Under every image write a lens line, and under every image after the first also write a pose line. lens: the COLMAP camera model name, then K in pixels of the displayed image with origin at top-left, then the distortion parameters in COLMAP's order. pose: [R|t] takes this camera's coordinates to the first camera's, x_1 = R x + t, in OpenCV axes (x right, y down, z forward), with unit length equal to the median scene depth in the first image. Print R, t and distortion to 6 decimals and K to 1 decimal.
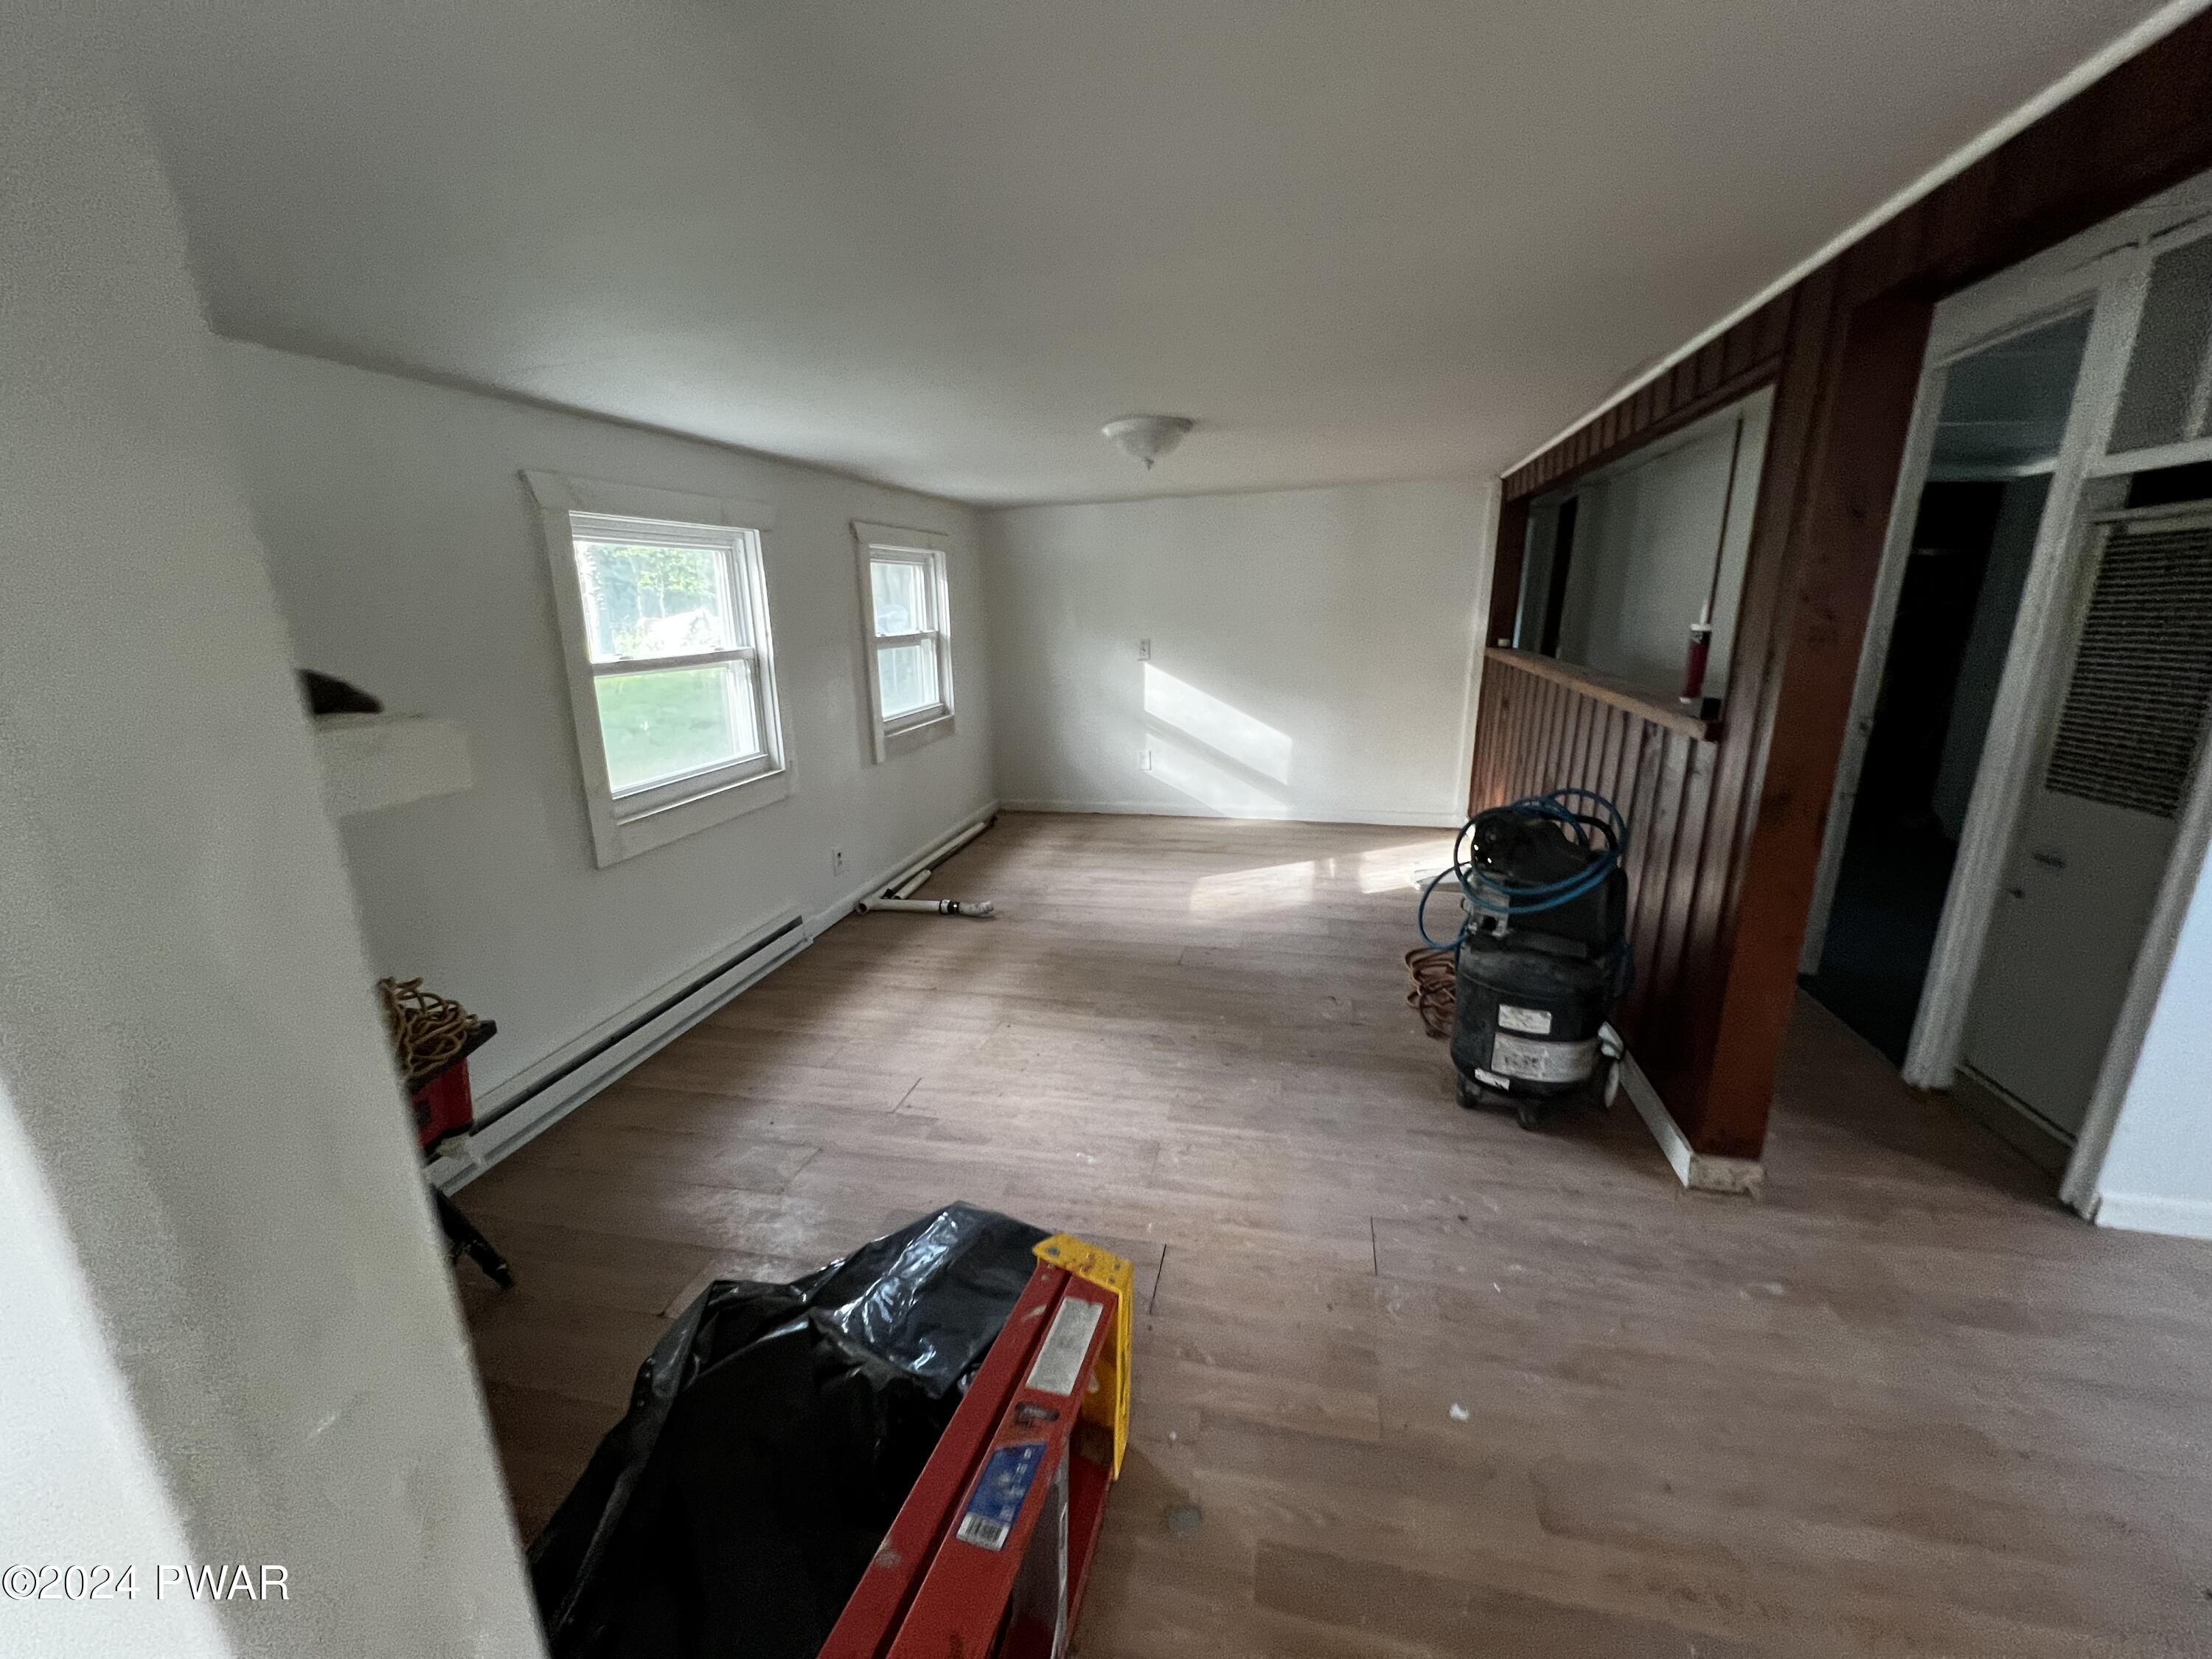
lens RADIAL K [[876.1, 0, 1110.6], [0, 876.1, 833.0], [0, 0, 1]] dist [-0.001759, 0.000104]
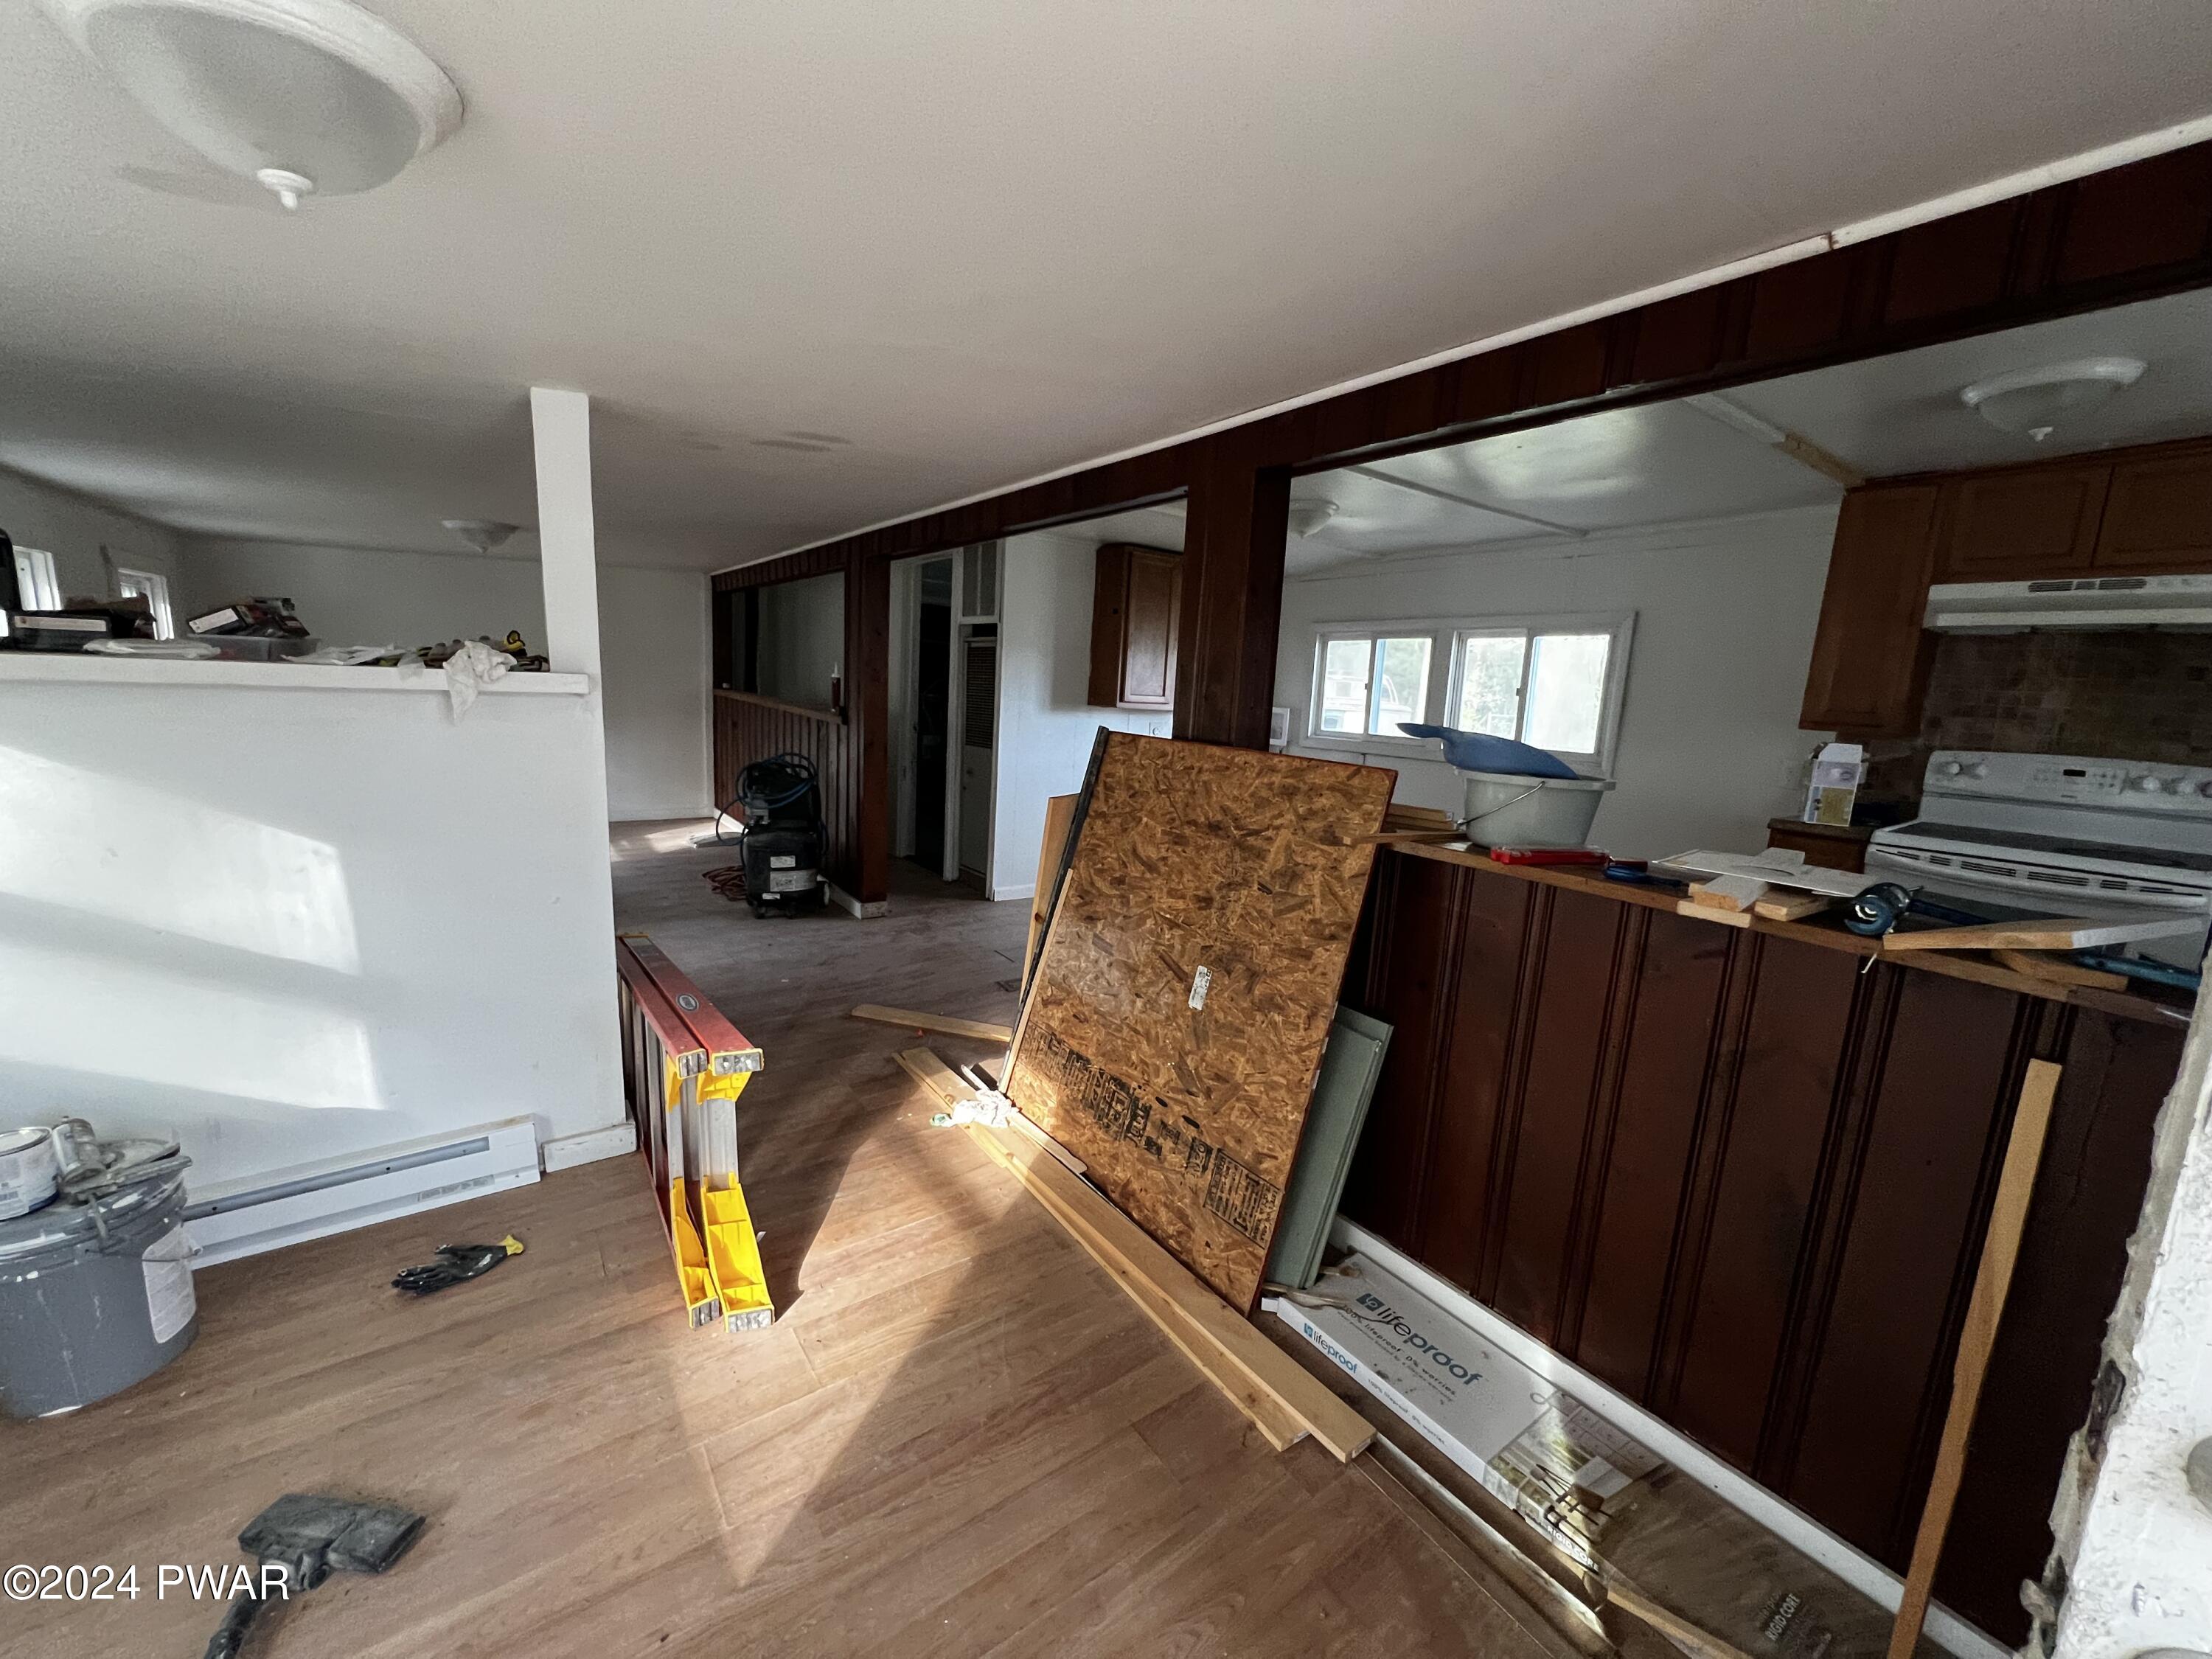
lens RADIAL K [[876.1, 0, 1109.5], [0, 876.1, 823.5], [0, 0, 1]] dist [-0.001759, 0.000104]
pose [[0.654812, -0.084263, 0.751080, -0.545119], [0.138386, 0.990332, -0.009544, 0.246782], [-0.743014, 0.110188, 0.660143, -0.907594]]
